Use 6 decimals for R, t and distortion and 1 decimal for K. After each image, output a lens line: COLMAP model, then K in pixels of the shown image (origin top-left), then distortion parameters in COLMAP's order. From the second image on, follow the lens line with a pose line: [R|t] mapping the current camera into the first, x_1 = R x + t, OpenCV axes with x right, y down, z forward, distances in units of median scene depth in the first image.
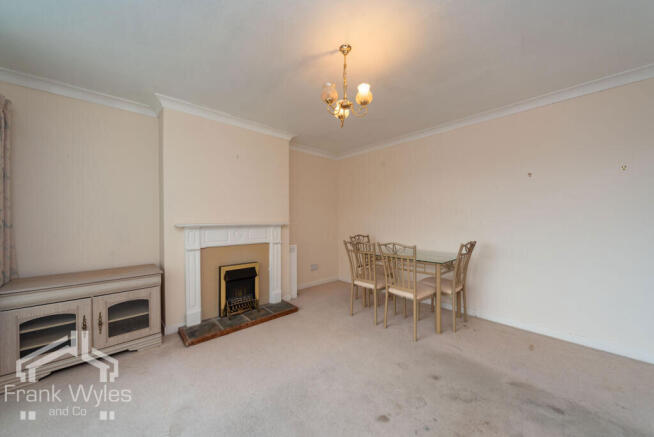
lens RADIAL K [[232.4, 0, 331.2], [0, 232.4, 220.7], [0, 0, 1]] dist [0.000115, -0.000017]
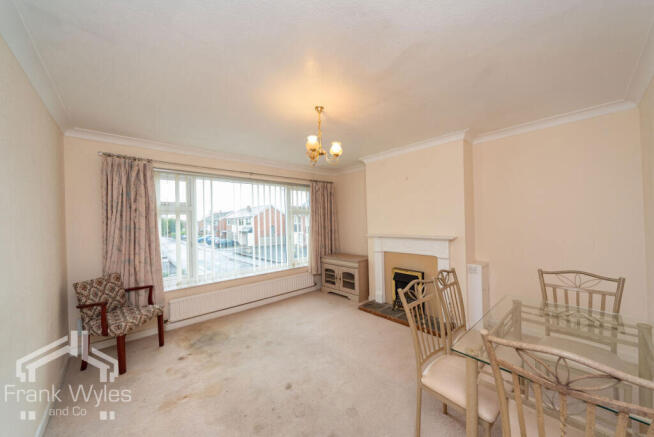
lens RADIAL K [[232.4, 0, 331.2], [0, 232.4, 220.7], [0, 0, 1]] dist [0.000115, -0.000017]
pose [[0.011131, 0.003141, -0.999933, 0.967264], [0.013823, 0.999899, 0.003294, -0.089309], [0.999843, -0.013859, 0.011086, 0.748076]]
